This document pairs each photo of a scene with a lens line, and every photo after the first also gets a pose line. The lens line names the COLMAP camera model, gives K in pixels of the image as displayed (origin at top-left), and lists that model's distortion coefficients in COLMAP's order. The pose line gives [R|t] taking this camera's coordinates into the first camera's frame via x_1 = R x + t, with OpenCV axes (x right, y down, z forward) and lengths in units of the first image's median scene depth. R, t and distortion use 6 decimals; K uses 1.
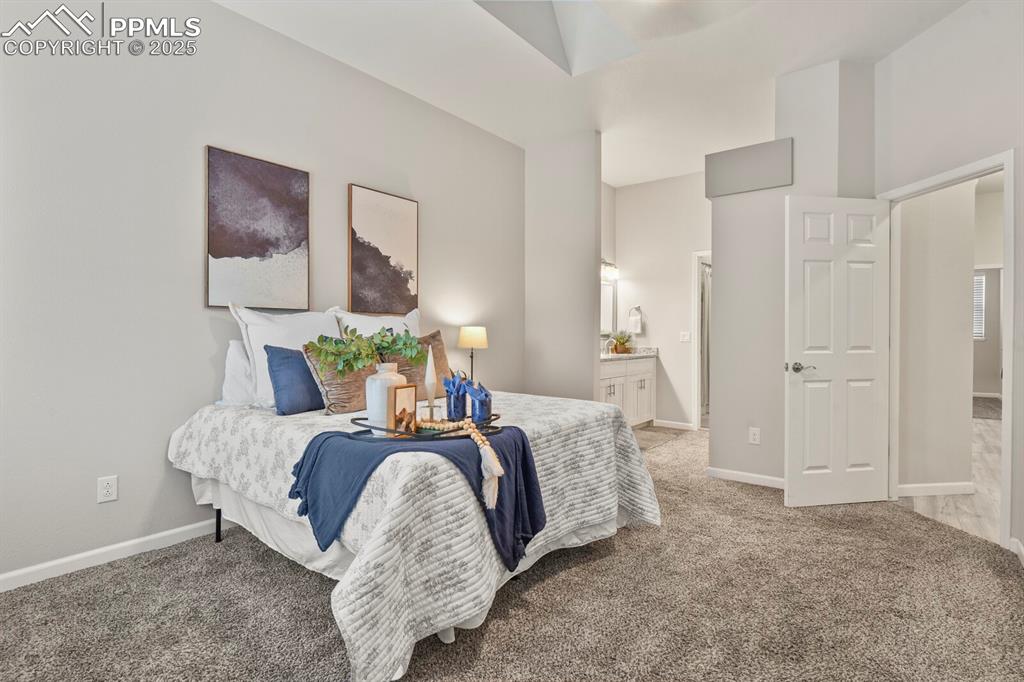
lens RADIAL K [[498.5, 0, 511.1], [0, 498.5, 339.8], [0, 0, 1]] dist [-0.006560, -0.004907]
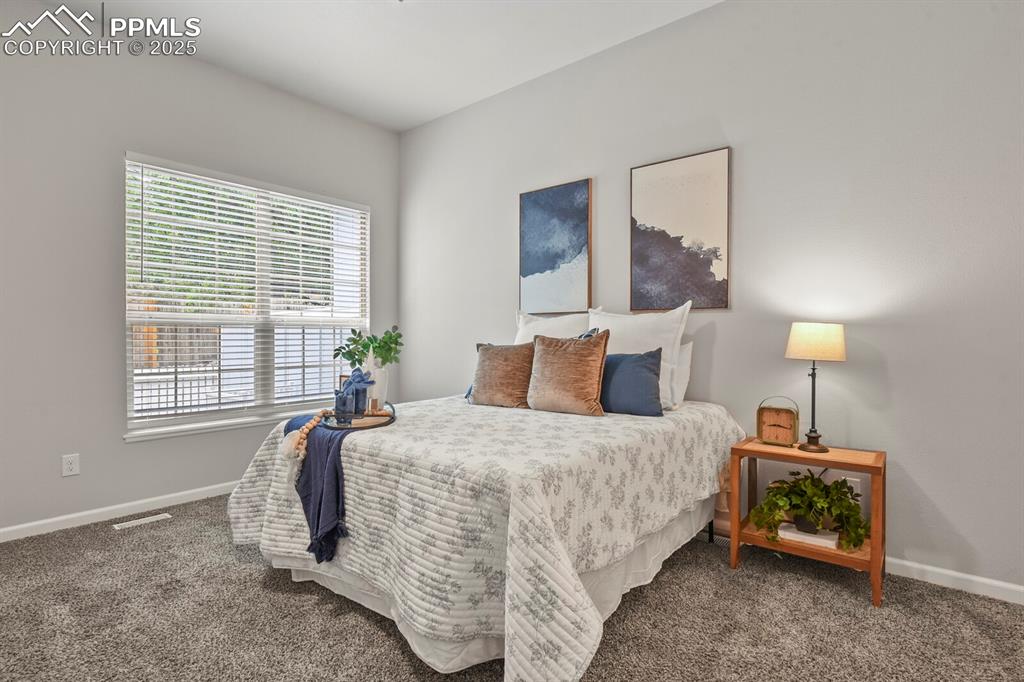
lens RADIAL K [[498.5, 0, 512.3], [0, 498.5, 337.3], [0, 0, 1]] dist [-0.006560, -0.004907]
pose [[-0.007385, 0.002902, -0.999969, 0.594242], [-0.012433, 0.999918, 0.002994, -0.007981], [0.999895, 0.012455, -0.007349, 0.809266]]
